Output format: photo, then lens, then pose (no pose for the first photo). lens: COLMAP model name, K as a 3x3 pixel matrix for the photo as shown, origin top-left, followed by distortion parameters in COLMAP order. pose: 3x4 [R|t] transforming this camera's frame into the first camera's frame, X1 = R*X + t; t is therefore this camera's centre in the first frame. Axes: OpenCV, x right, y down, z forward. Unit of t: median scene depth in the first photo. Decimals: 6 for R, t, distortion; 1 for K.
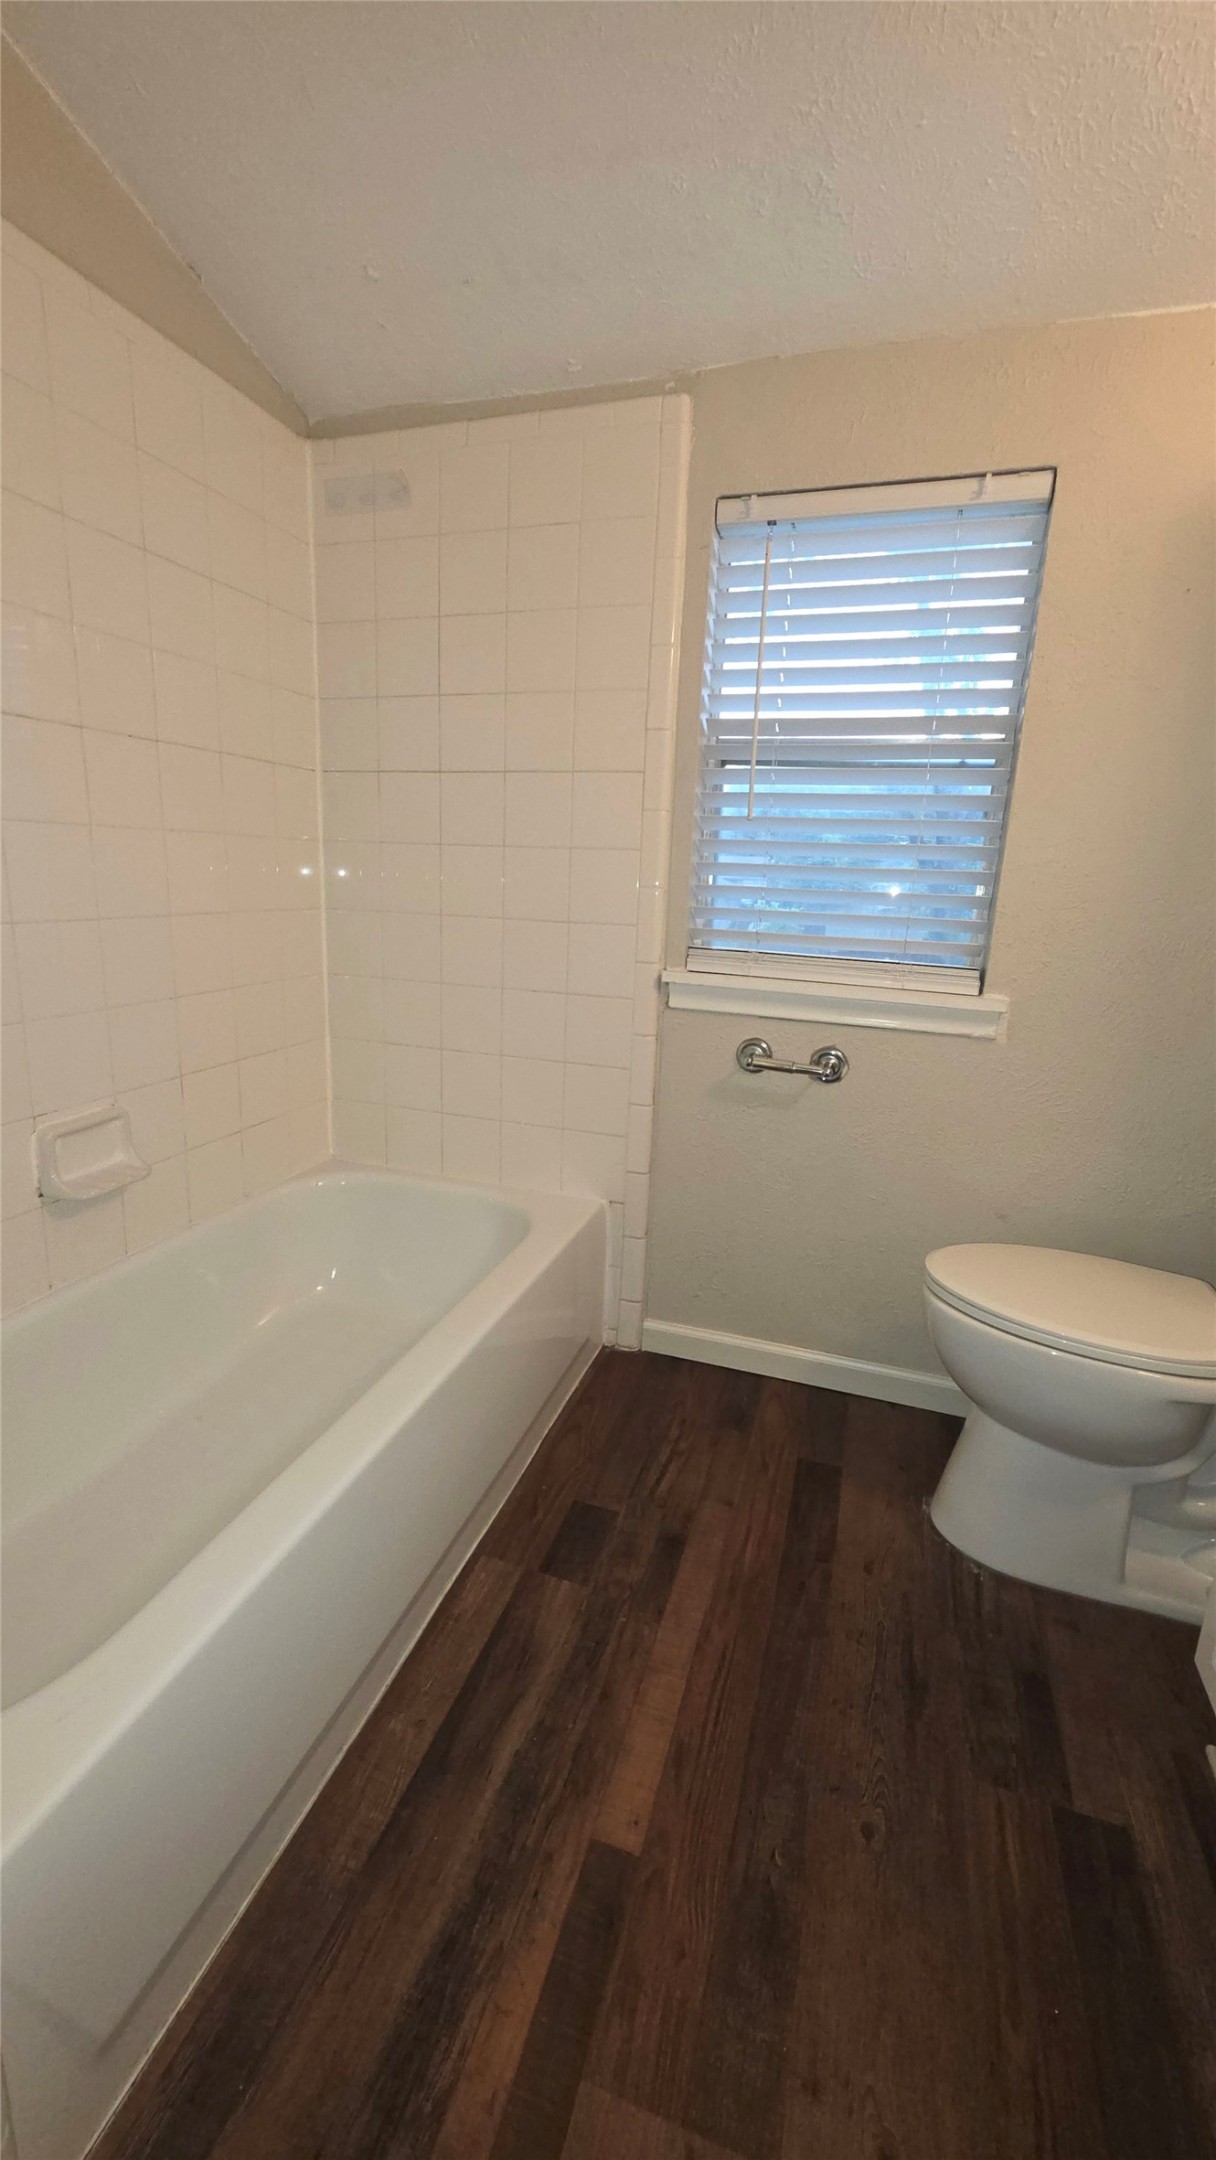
lens RADIAL K [[856.5, 0, 616.7], [0, 856.5, 1076.1], [0, 0, 1]] dist [-0.000716, 0.000517]
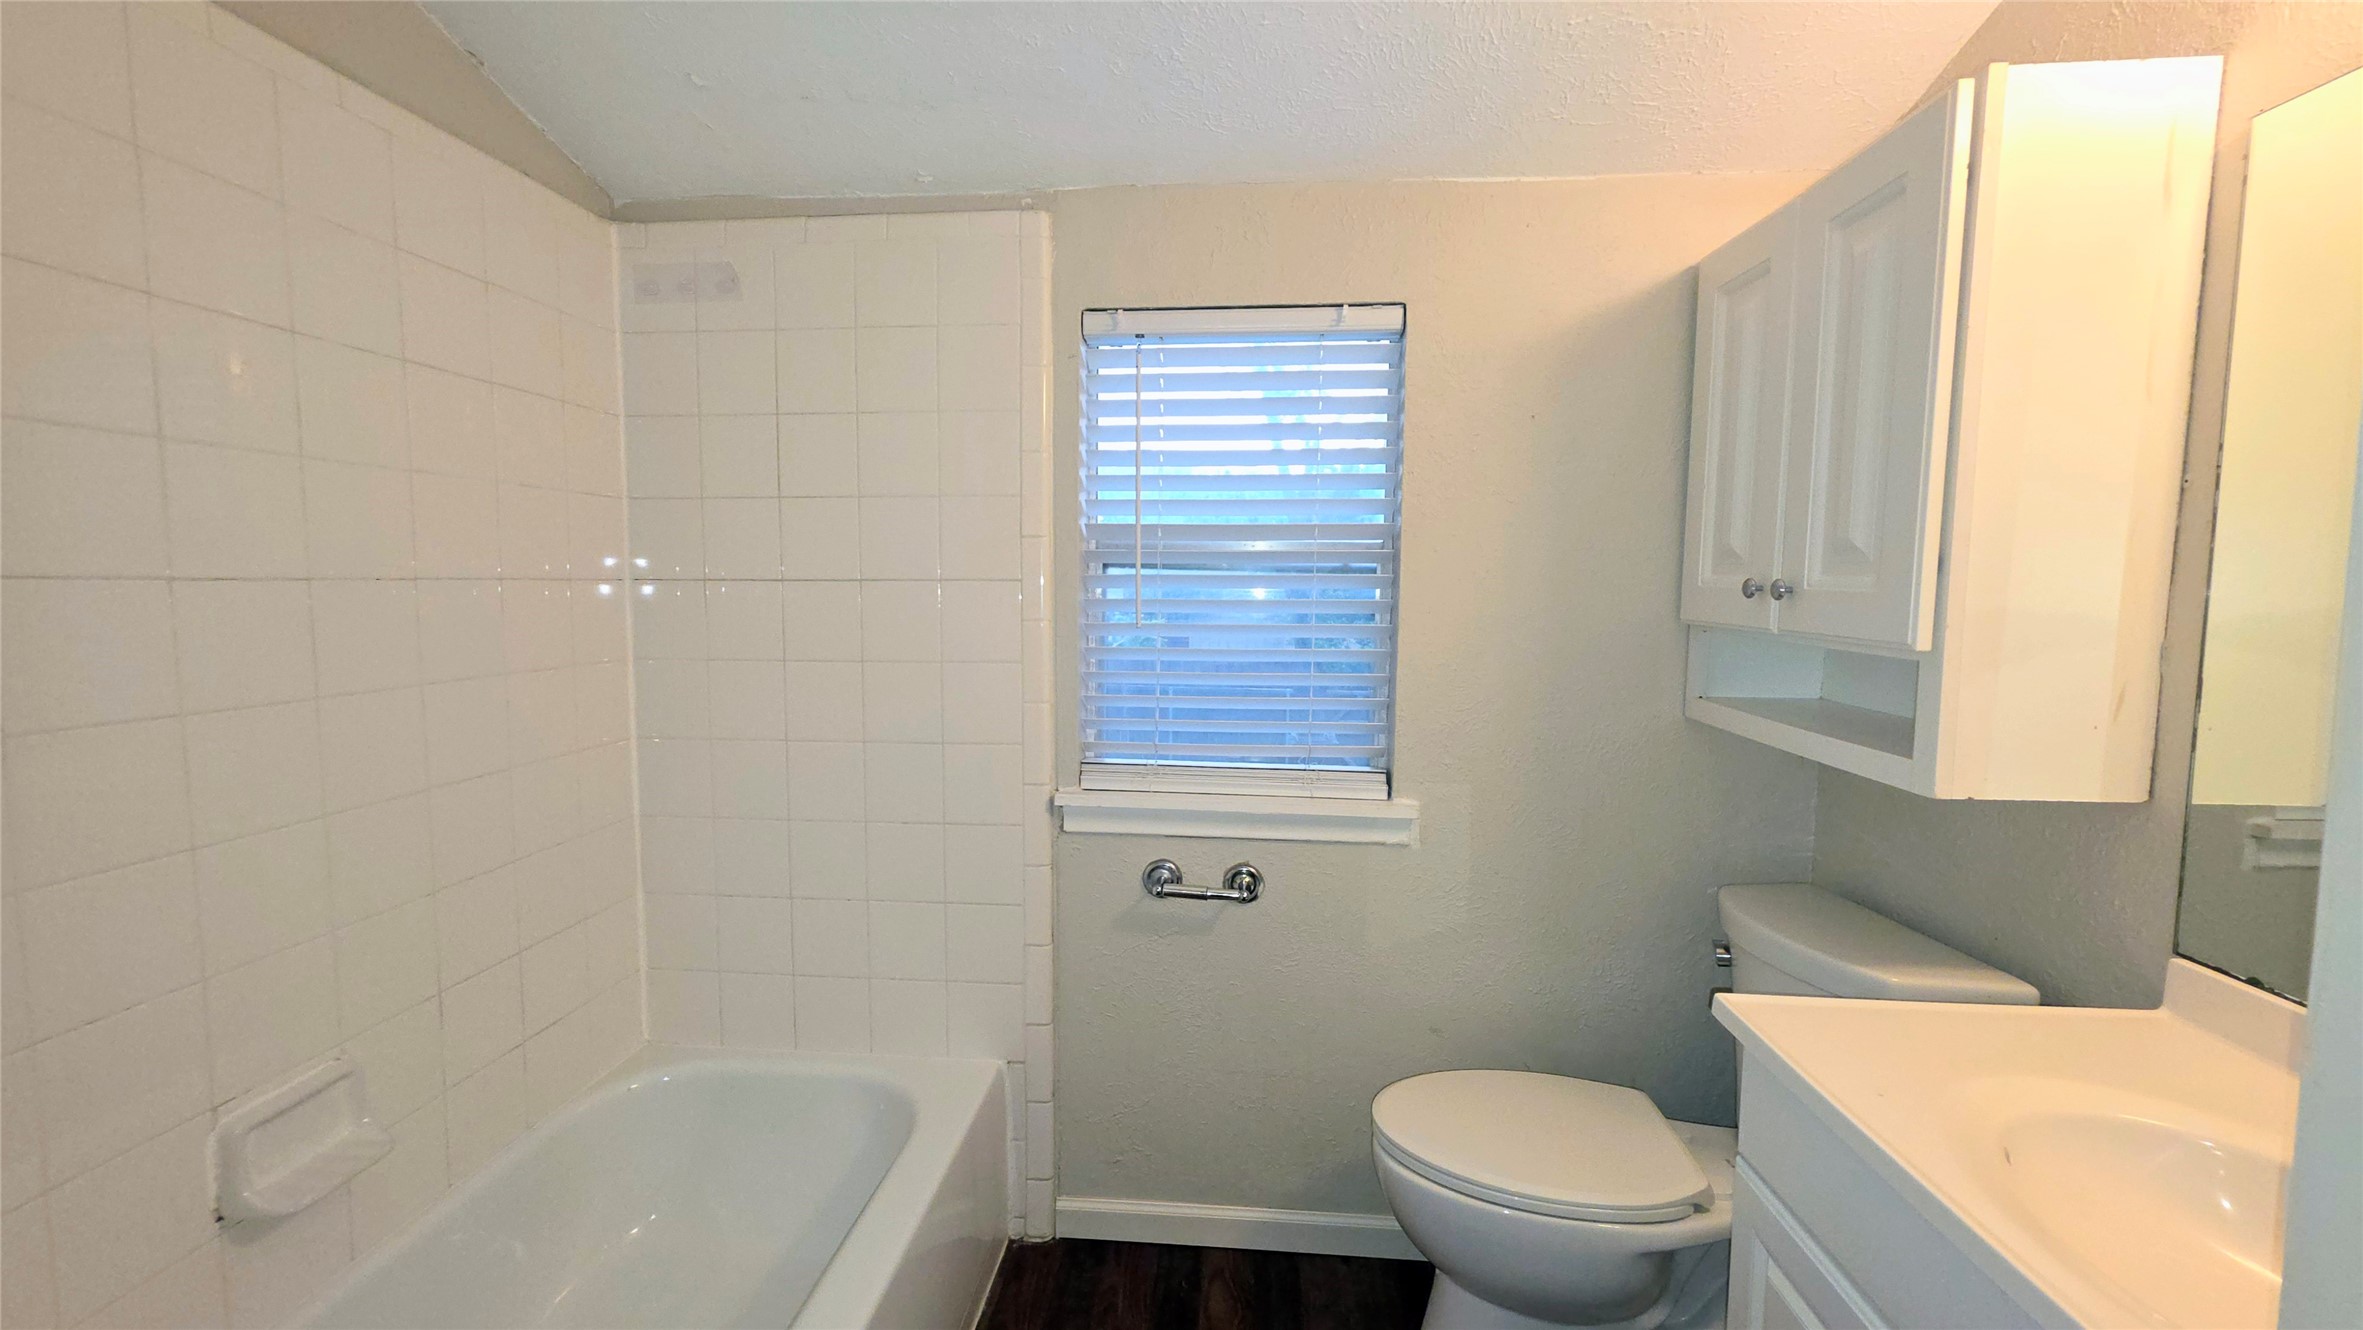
lens RADIAL K [[937.0, 0, 1172.7], [0, 937.0, 661.6], [0, 0, 1]] dist [-0.000716, 0.000517]
pose [[0.974138, -0.053733, 0.219474, -0.035196], [0.083175, 0.988384, -0.127193, -0.127931], [-0.210090, 0.142158, 0.967292, 0.006616]]
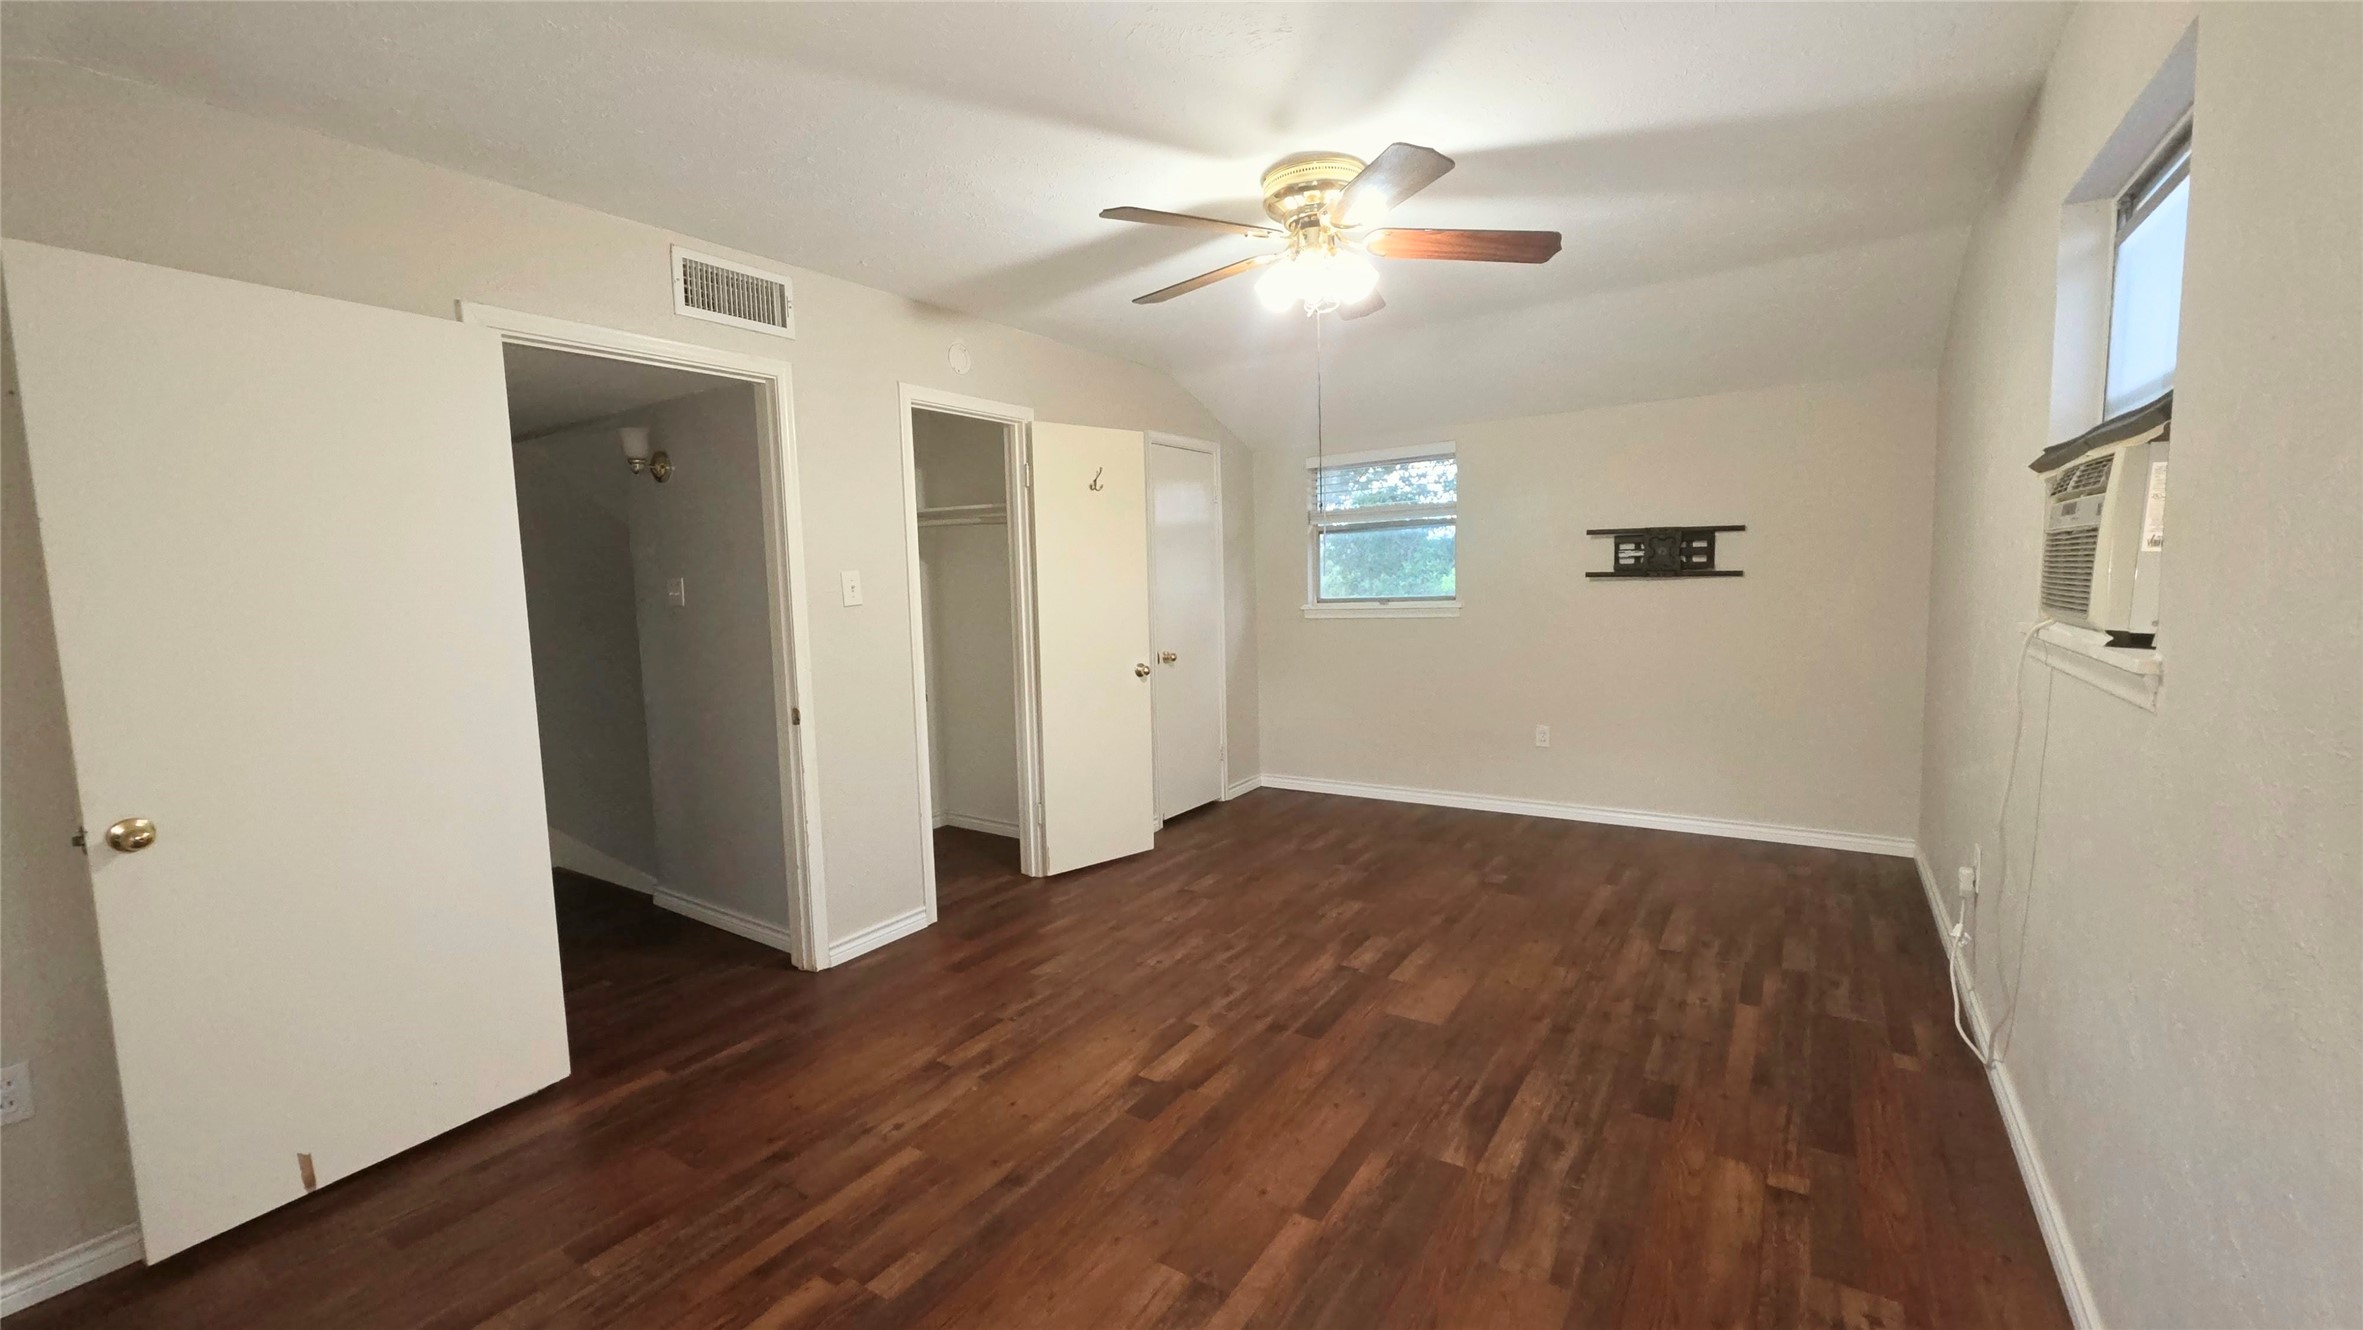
lens RADIAL K [[937.0, 0, 1176.6], [0, 937.0, 661.1], [0, 0, 1]] dist [-0.000716, 0.000517]
pose [[-0.961984, -0.041296, 0.269965, -0.133967], [0.049024, 0.946334, 0.319451, -0.531848], [-0.268670, 0.320542, -0.908333, 1.505550]]
